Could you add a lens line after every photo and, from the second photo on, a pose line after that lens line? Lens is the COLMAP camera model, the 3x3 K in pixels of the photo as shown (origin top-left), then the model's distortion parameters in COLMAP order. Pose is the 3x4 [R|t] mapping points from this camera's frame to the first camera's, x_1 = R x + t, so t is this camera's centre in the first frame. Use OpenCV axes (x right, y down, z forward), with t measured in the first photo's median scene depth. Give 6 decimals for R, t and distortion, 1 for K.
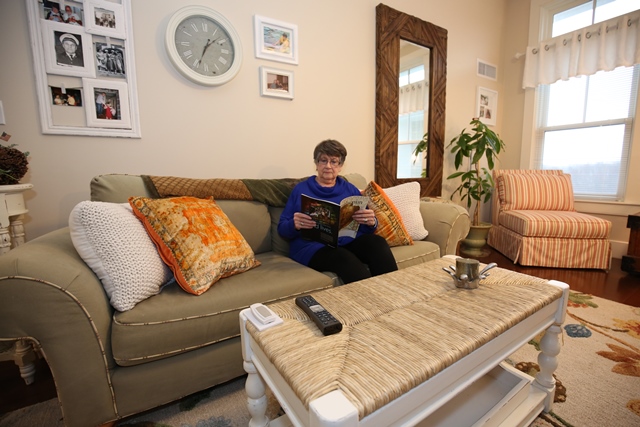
lens RADIAL K [[288.8, 0, 320.6], [0, 288.8, 211.0], [0, 0, 1]] dist [-0.025954, 0.000497]
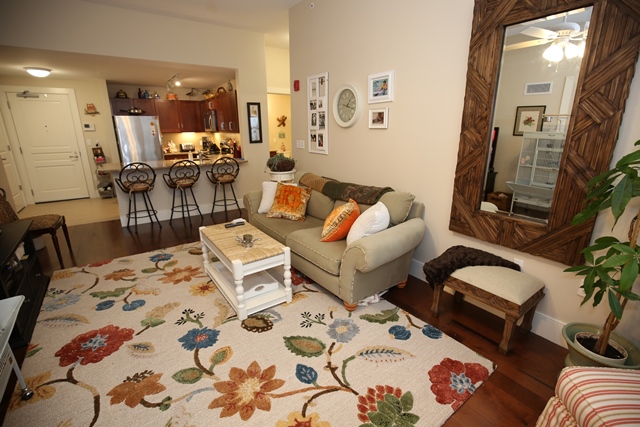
lens RADIAL K [[288.8, 0, 323.3], [0, 288.8, 213.0], [0, 0, 1]] dist [-0.025954, 0.000497]
pose [[0.065824, 0.289026, -0.955056, 1.738608], [-0.139637, 0.950381, 0.277987, -0.473095], [0.988012, 0.115063, 0.102917, 0.845517]]
